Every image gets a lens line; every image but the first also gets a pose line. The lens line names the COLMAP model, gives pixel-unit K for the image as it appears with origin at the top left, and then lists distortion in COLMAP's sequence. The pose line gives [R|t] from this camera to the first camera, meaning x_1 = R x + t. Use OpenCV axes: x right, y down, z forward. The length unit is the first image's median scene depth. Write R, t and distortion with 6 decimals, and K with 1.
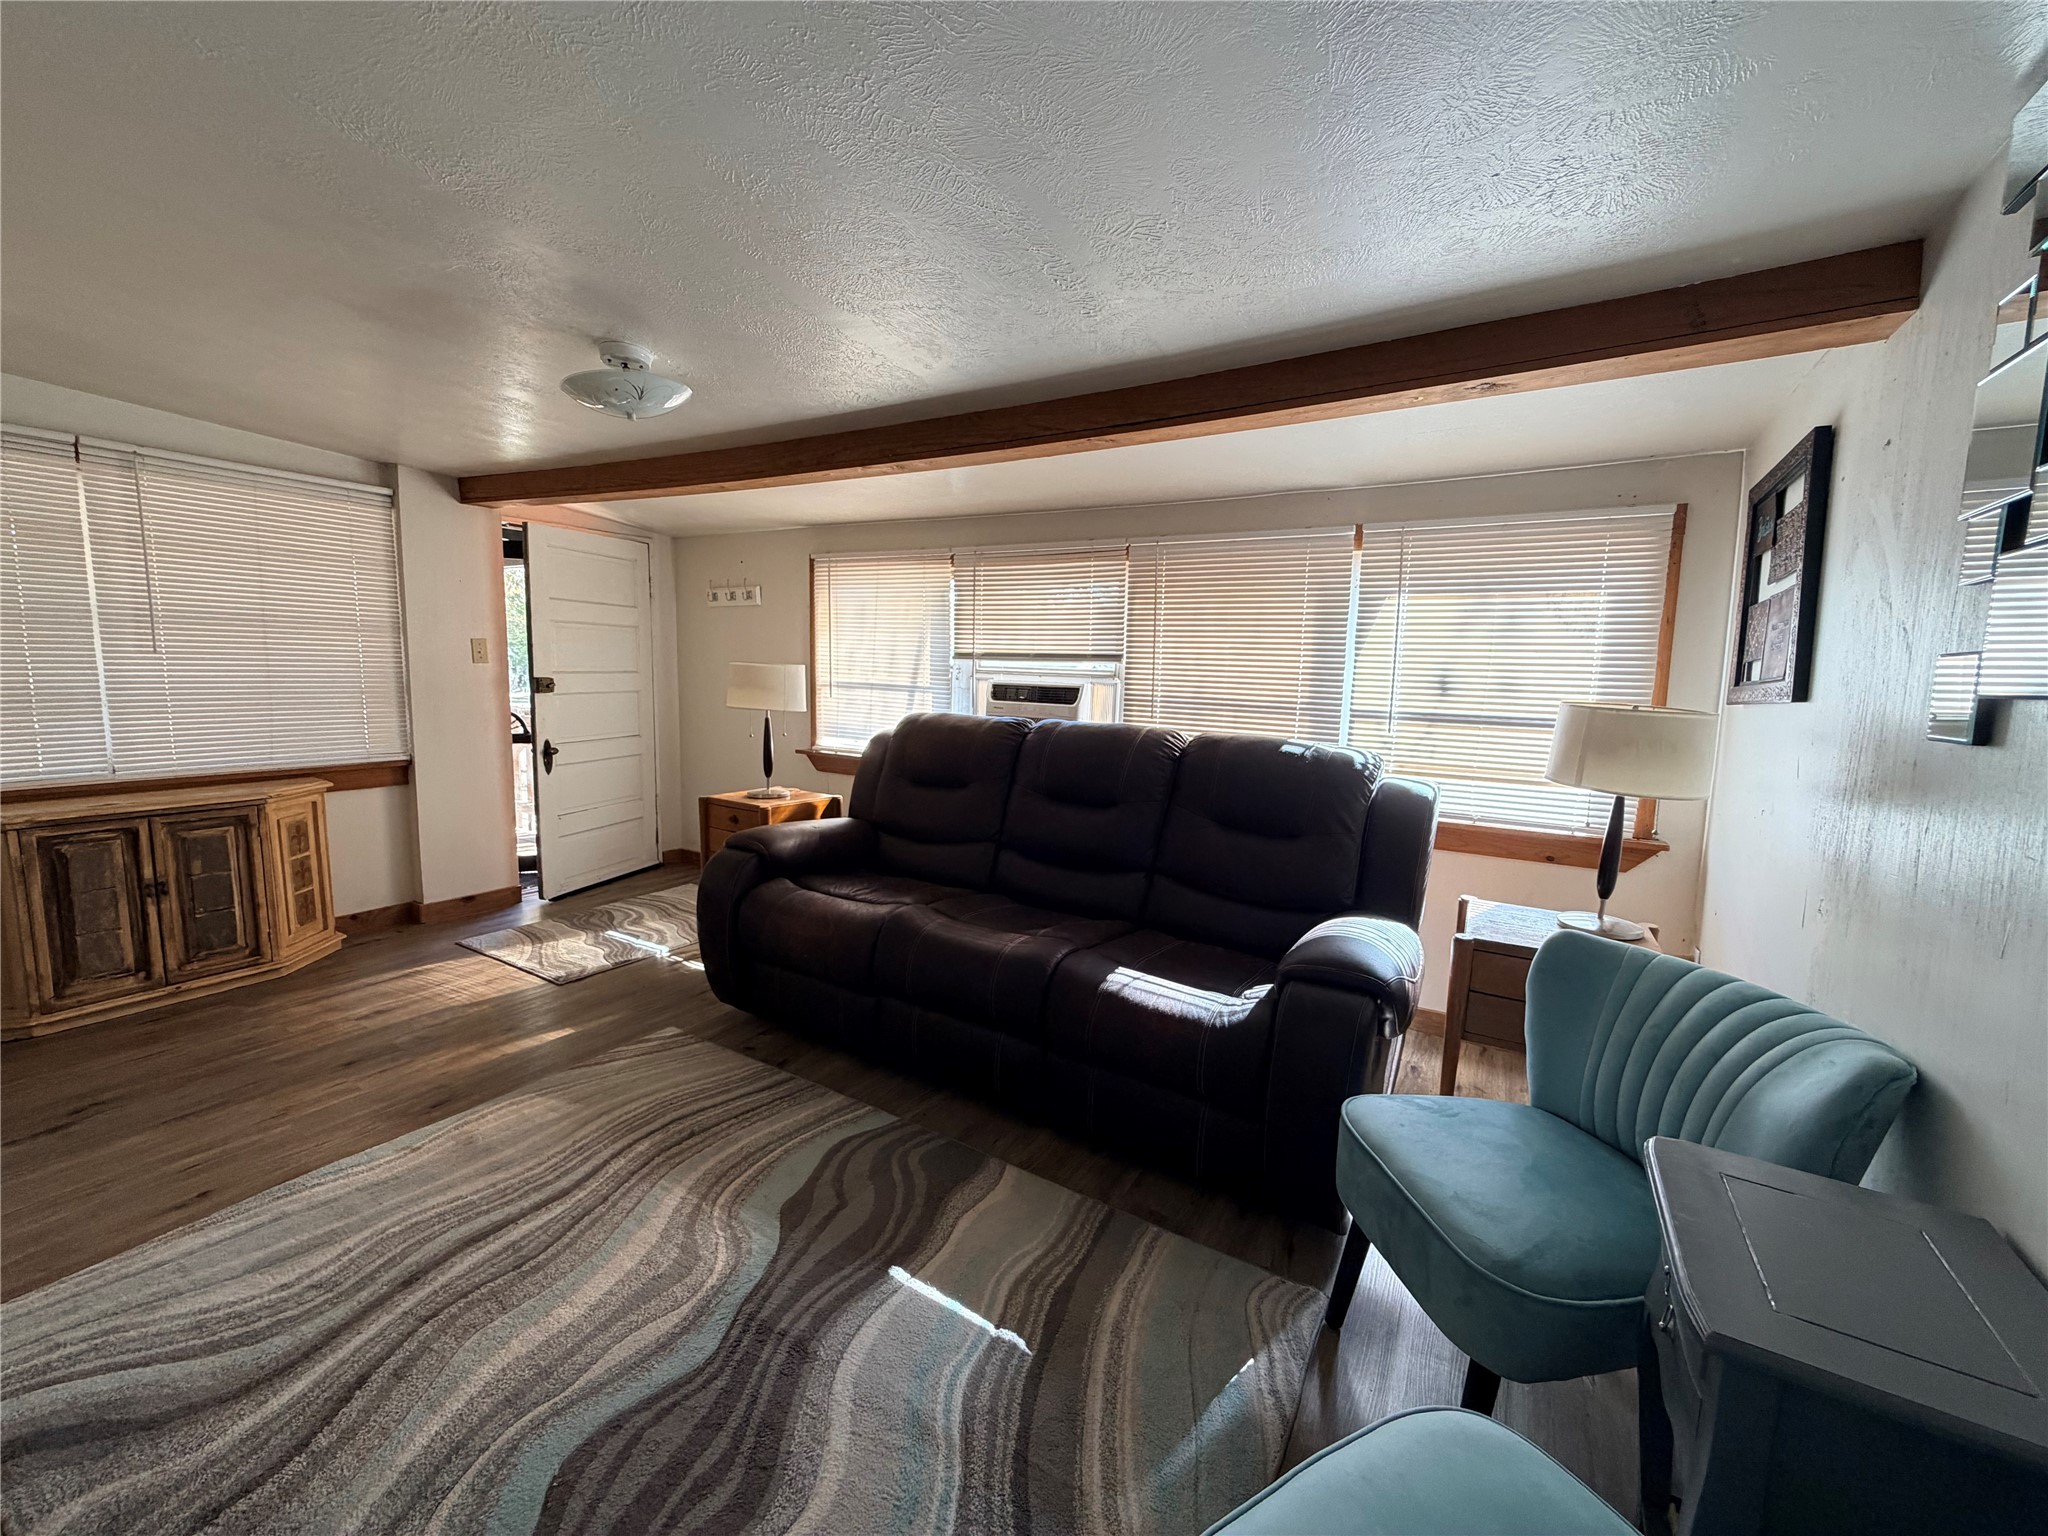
lens RADIAL K [[816.0, 0, 1015.7], [0, 816.0, 766.4], [0, 0, 1]] dist [-0.000580, 0.000470]
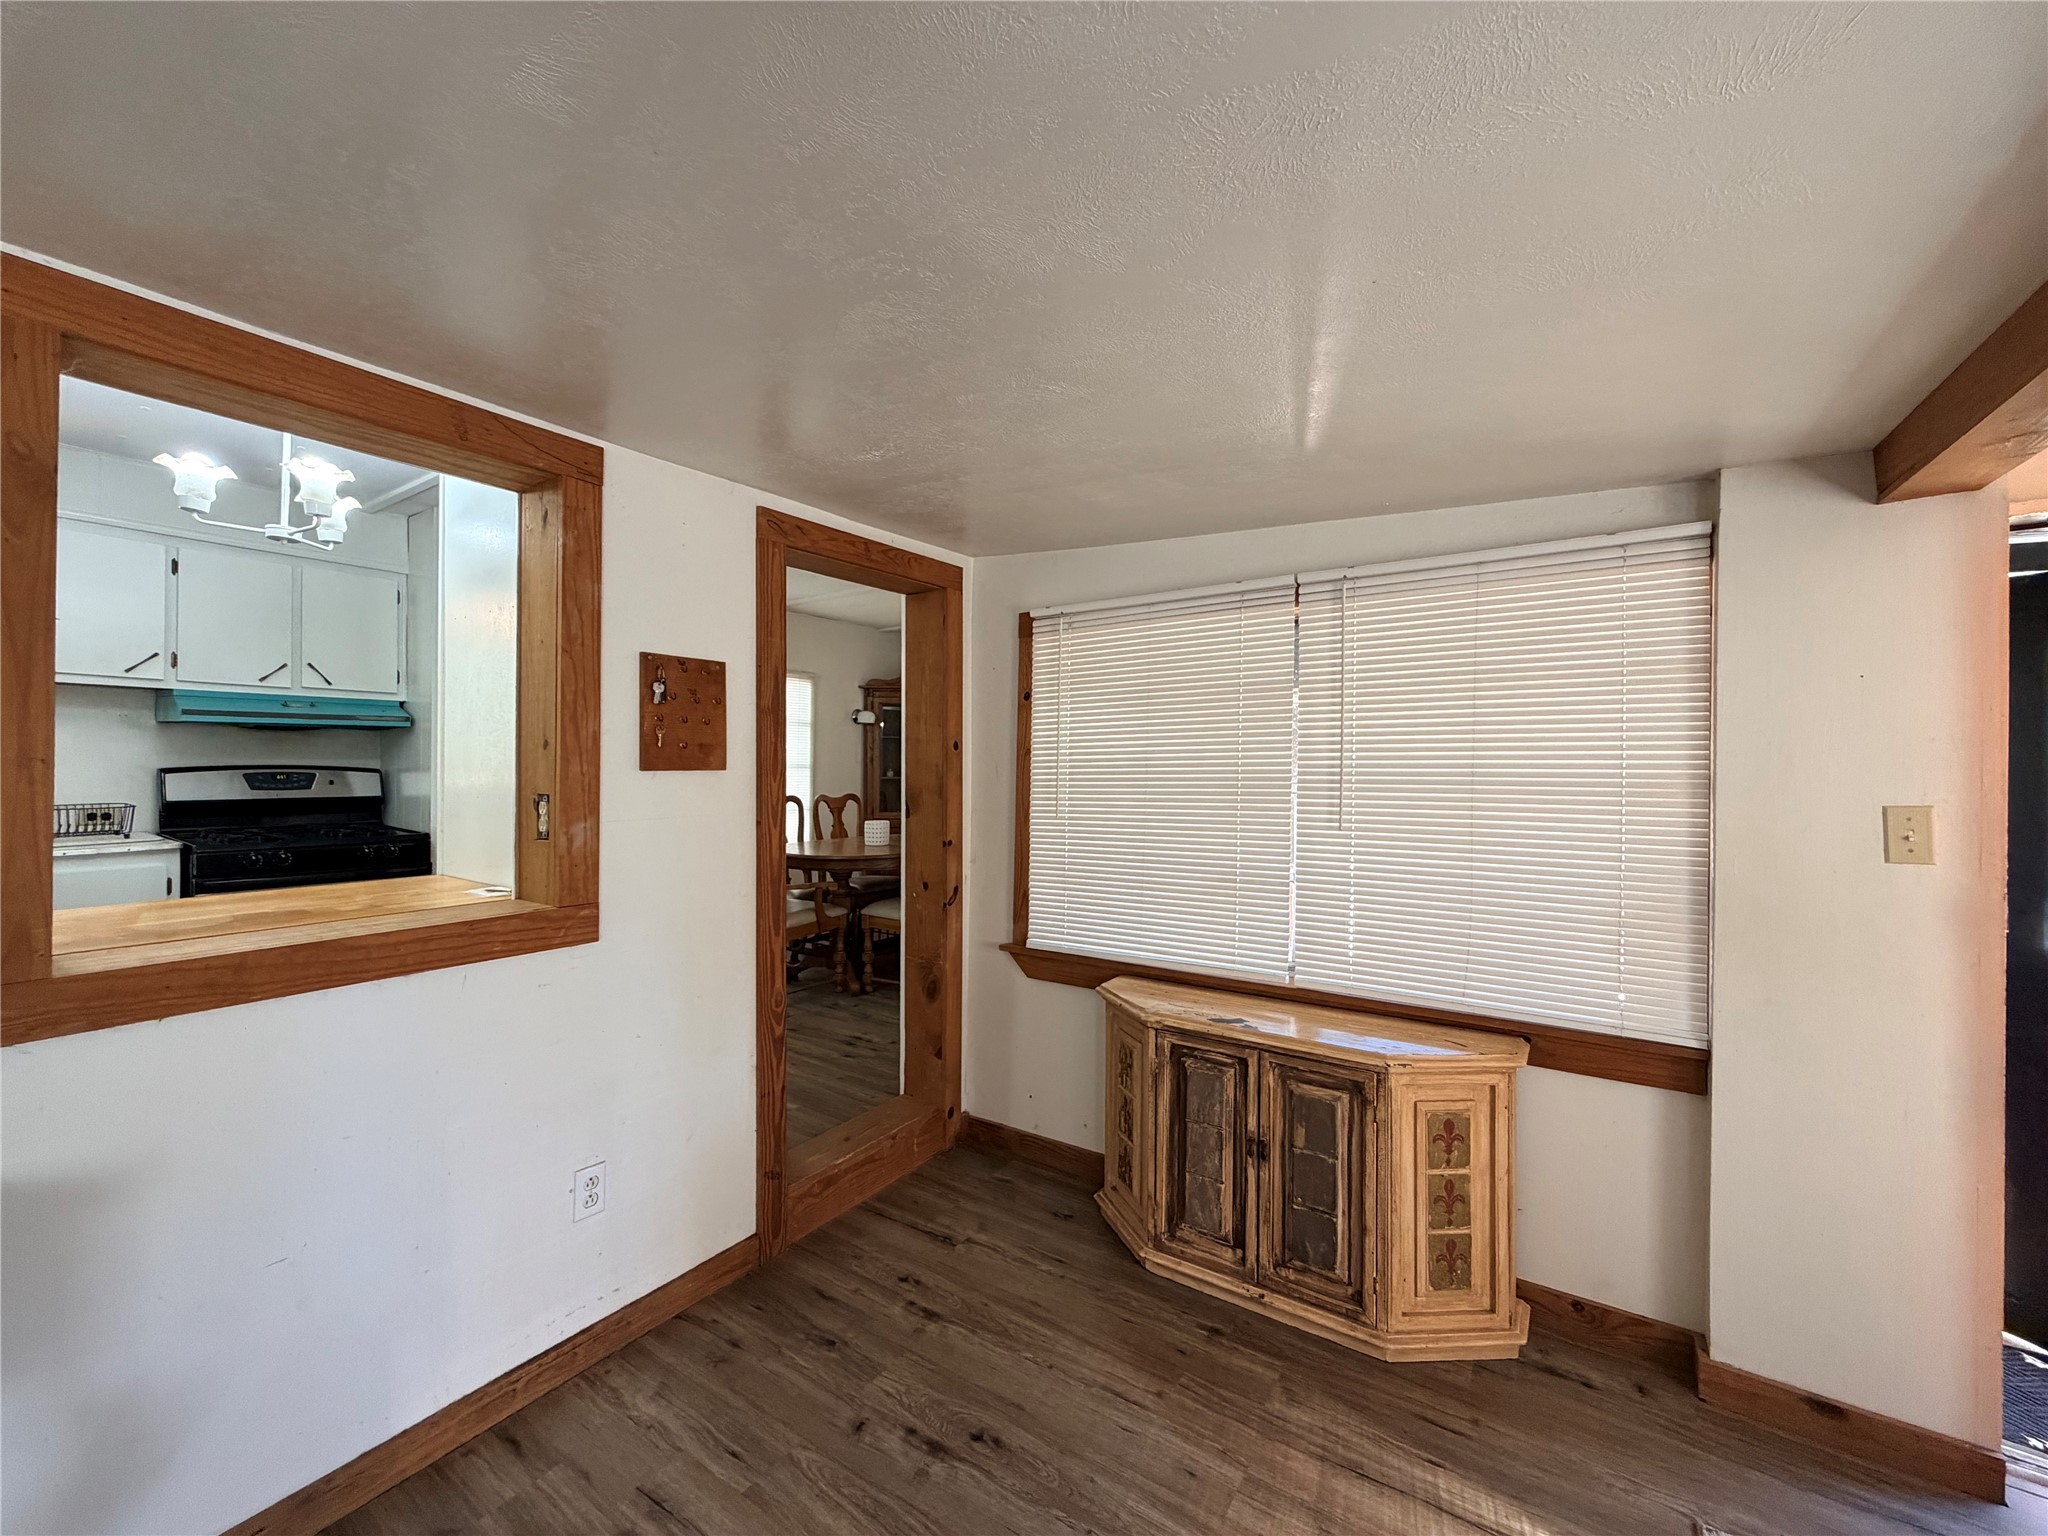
lens RADIAL K [[816.0, 0, 1031.5], [0, 816.0, 766.8], [0, 0, 1]] dist [-0.000580, 0.000470]
pose [[-0.063281, -0.026587, -0.997642, -0.285093], [-0.129938, 0.991356, -0.018177, -0.150729], [0.989501, 0.128481, -0.066189, 0.786134]]
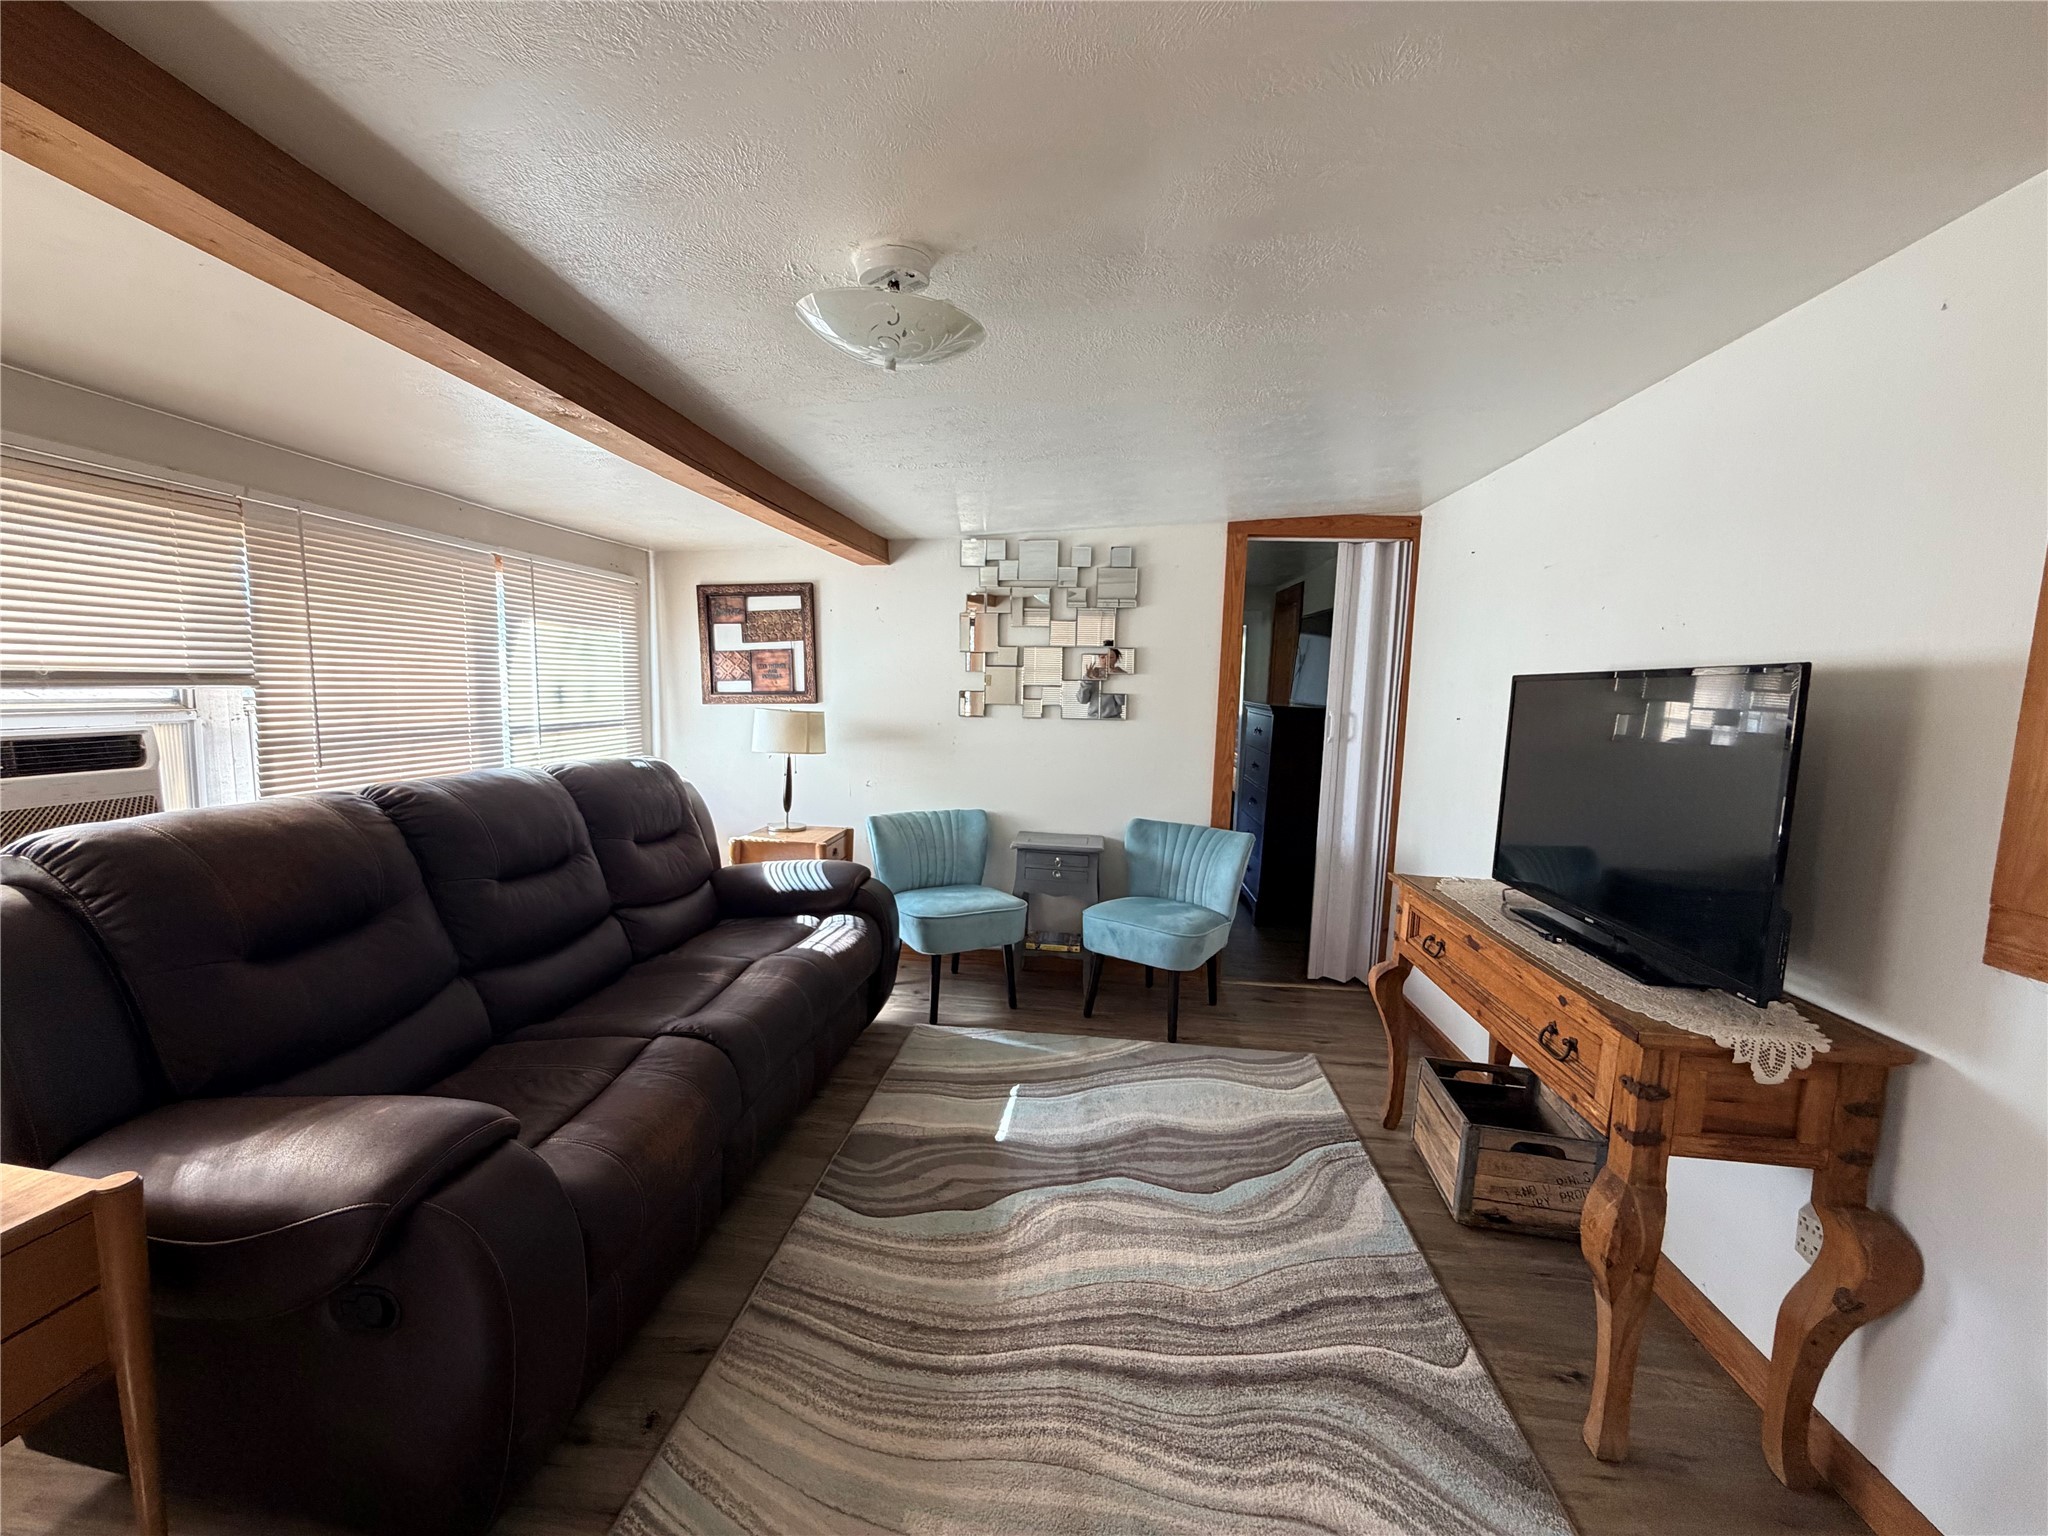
lens RADIAL K [[816.0, 0, 1022.0], [0, 816.0, 768.3], [0, 0, 1]] dist [-0.000580, 0.000470]
pose [[-0.424860, -0.131138, 0.895710, -0.806676], [0.069352, 0.981829, 0.176641, -0.158917], [-0.902599, 0.137167, -0.408046, 0.864675]]
